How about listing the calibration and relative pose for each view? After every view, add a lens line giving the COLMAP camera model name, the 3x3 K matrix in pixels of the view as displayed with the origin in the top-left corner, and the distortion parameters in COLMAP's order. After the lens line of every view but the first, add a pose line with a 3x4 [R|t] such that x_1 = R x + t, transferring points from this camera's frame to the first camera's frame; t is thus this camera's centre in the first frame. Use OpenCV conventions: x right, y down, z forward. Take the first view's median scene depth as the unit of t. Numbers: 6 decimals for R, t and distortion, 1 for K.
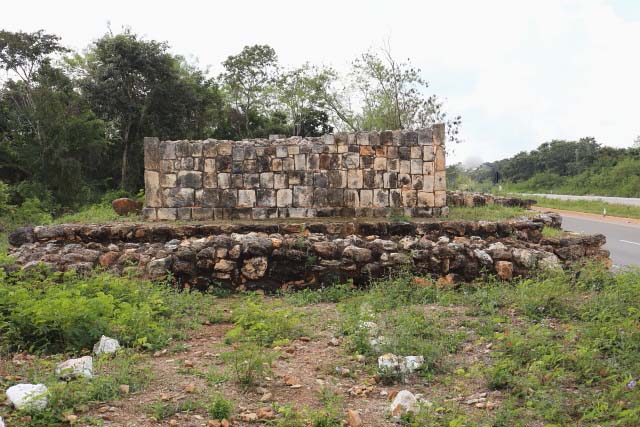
lens RADIAL K [[762.9, 0, 319.9], [0, 762.9, 217.1], [0, 0, 1]] dist [-0.020715, 0.000000]
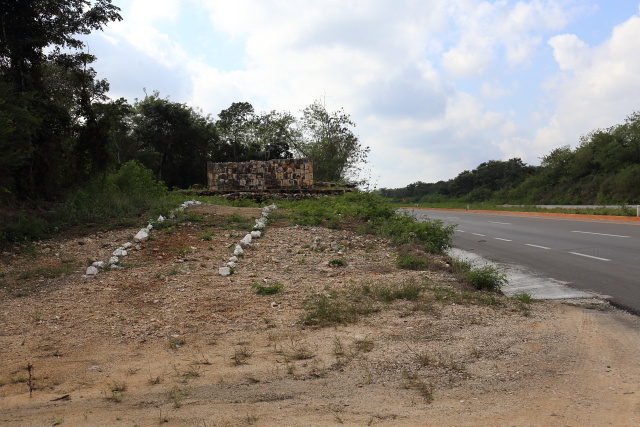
lens RADIAL K [[762.9, 0, 321.3], [0, 762.9, 210.2], [0, 0, 1]] dist [-0.020715, 0.000000]
pose [[0.999483, -0.009627, 0.030667, 0.032894], [0.010785, 0.999226, -0.037819, 0.056844], [-0.030279, 0.038131, 0.998814, -0.557287]]
